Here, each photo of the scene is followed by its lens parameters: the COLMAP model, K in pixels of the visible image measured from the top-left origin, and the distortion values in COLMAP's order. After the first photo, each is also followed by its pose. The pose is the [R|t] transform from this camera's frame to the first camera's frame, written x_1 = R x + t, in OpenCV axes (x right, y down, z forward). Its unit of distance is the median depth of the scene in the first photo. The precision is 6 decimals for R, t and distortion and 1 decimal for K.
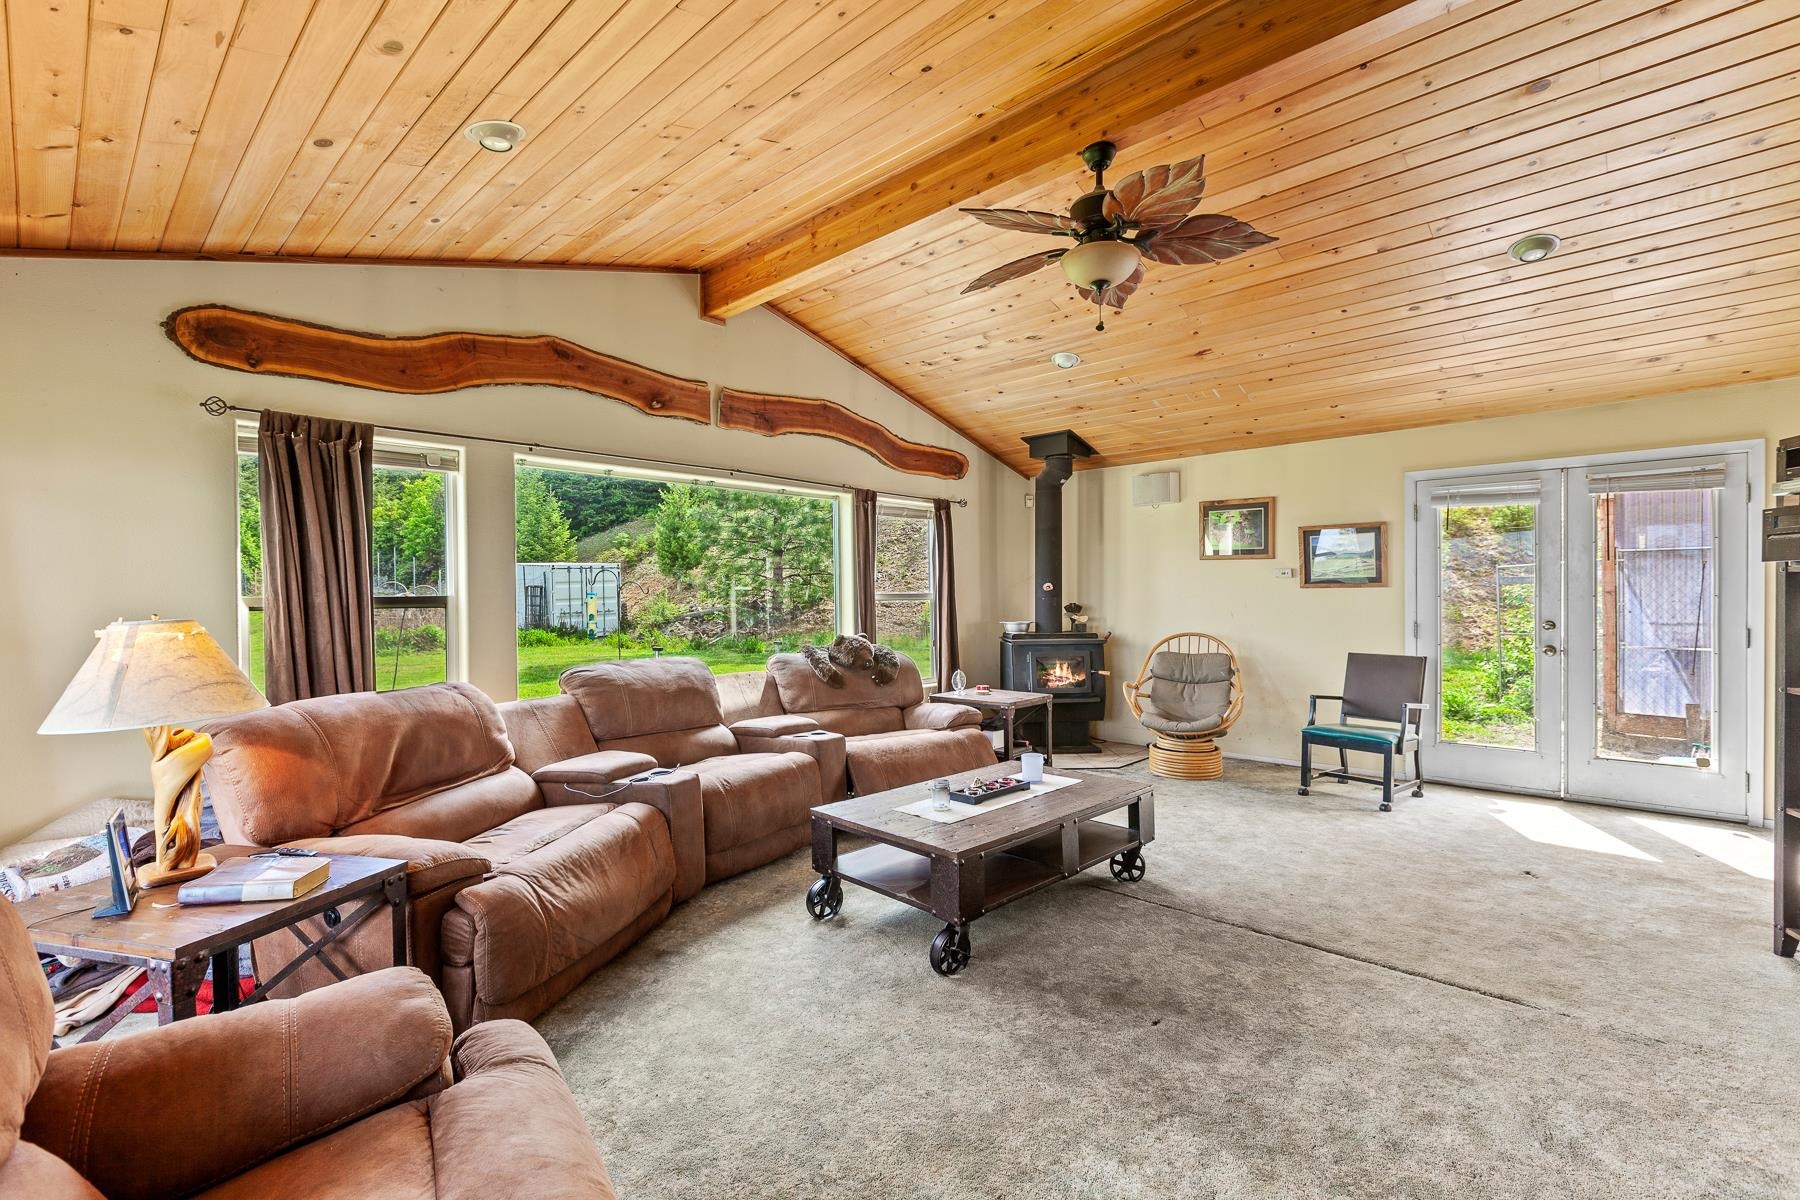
lens RADIAL K [[825.8, 0, 911.7], [0, 825.8, 597.9], [0, 0, 1]] dist [-0.001211, -0.000304]
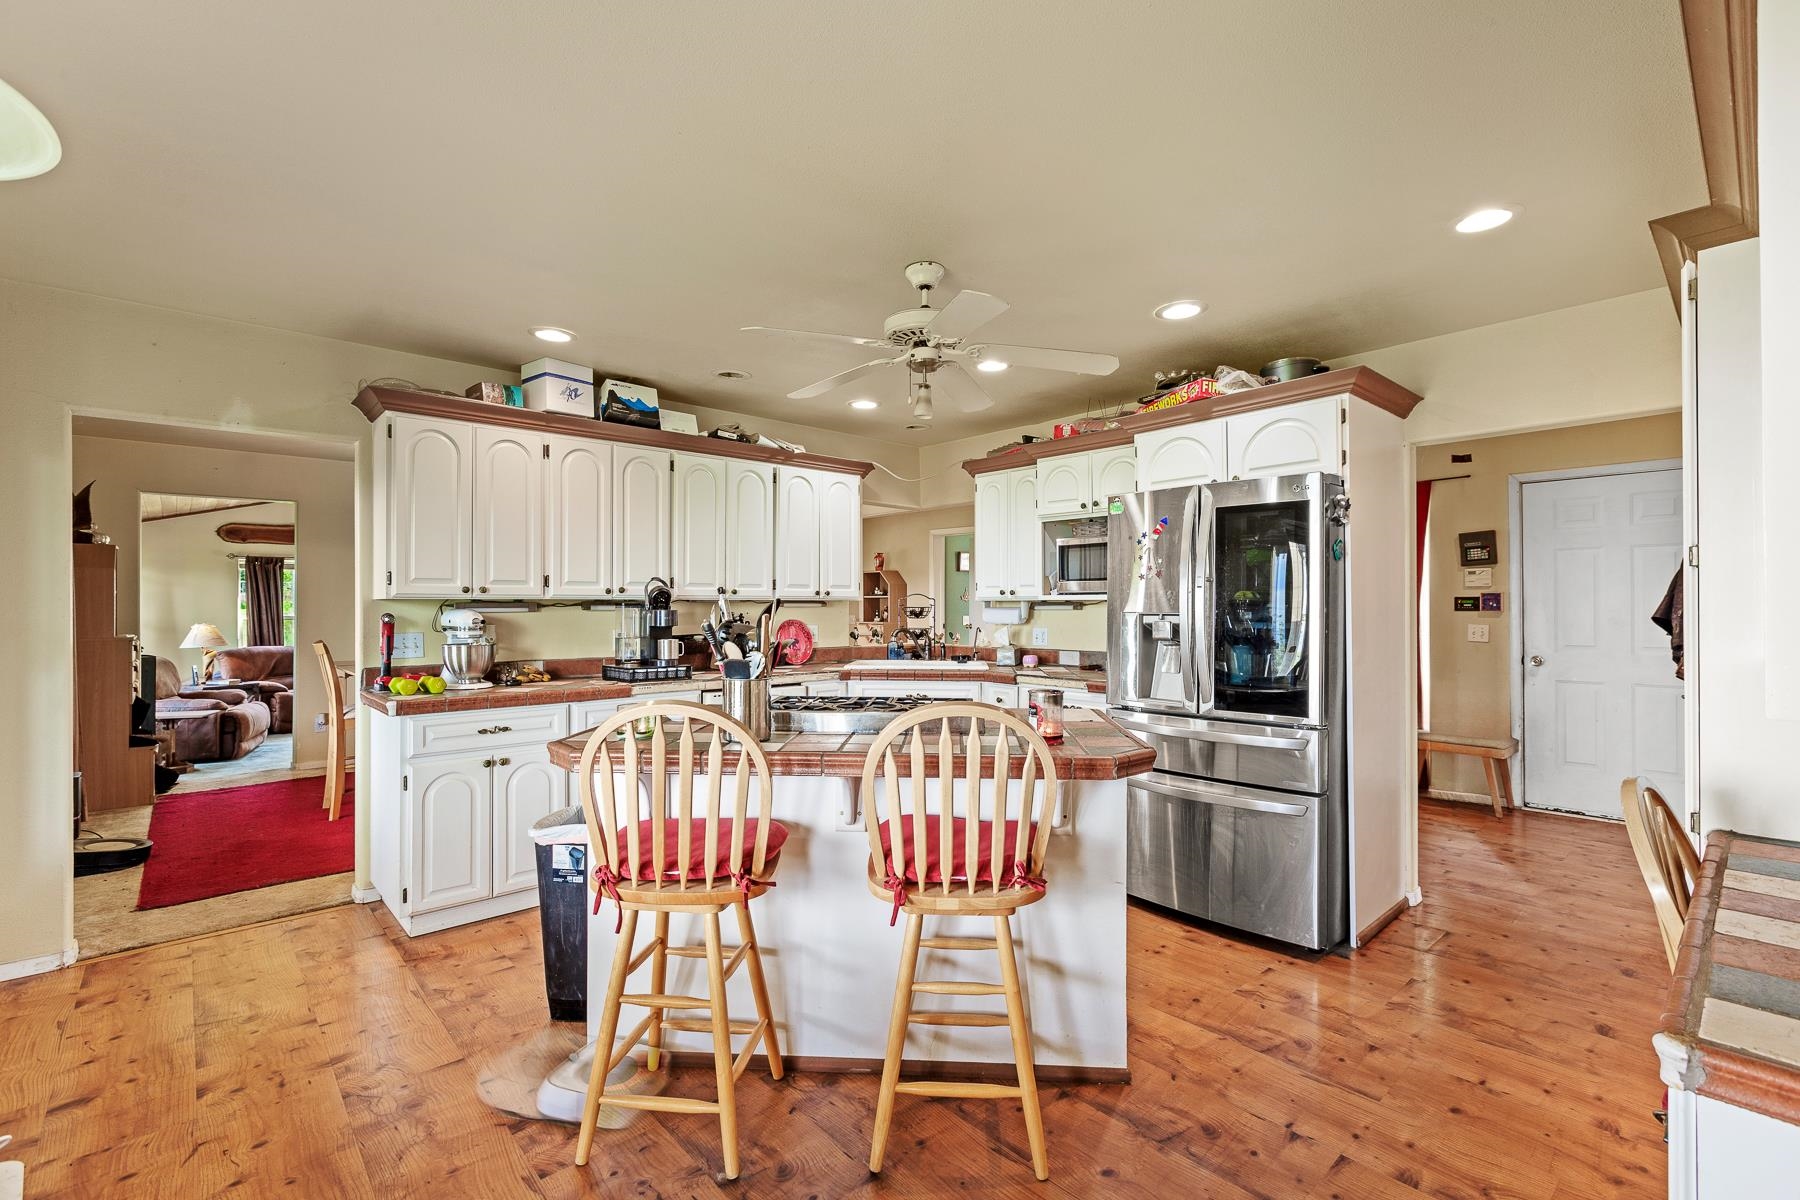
lens RADIAL K [[825.8, 0, 898.0], [0, 825.8, 595.0], [0, 0, 1]] dist [-0.001211, -0.000304]
pose [[0.995656, 0.010995, -0.092454, 1.908839], [-0.012057, 0.999868, -0.010932, -0.073826], [0.092322, 0.011999, 0.995657, -1.829495]]
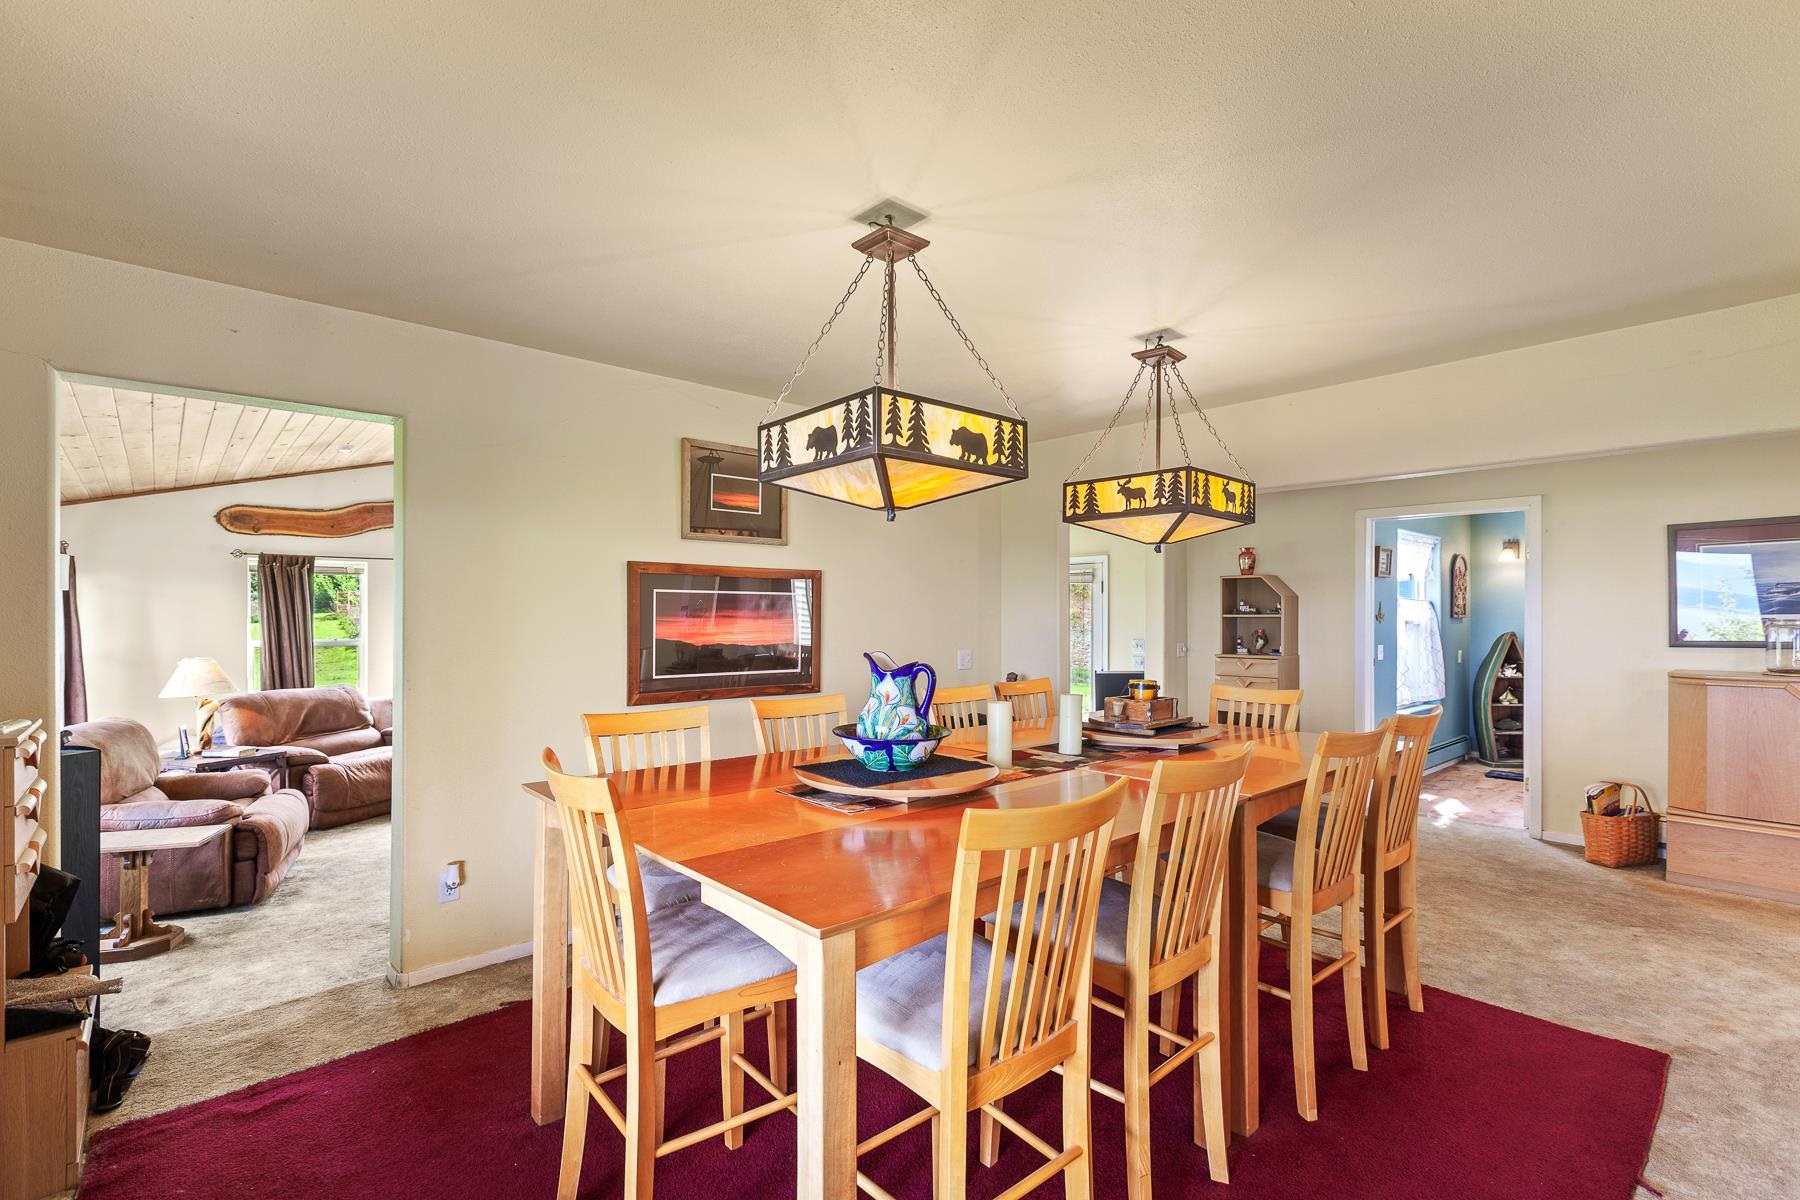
lens RADIAL K [[825.8, 0, 887.4], [0, 825.8, 610.1], [0, 0, 1]] dist [-0.001211, -0.000304]
pose [[0.995845, 0.011860, -0.090293, 0.972402], [-0.012807, 0.999869, -0.009916, -0.081935], [0.090163, 0.011031, 0.995866, -0.922437]]
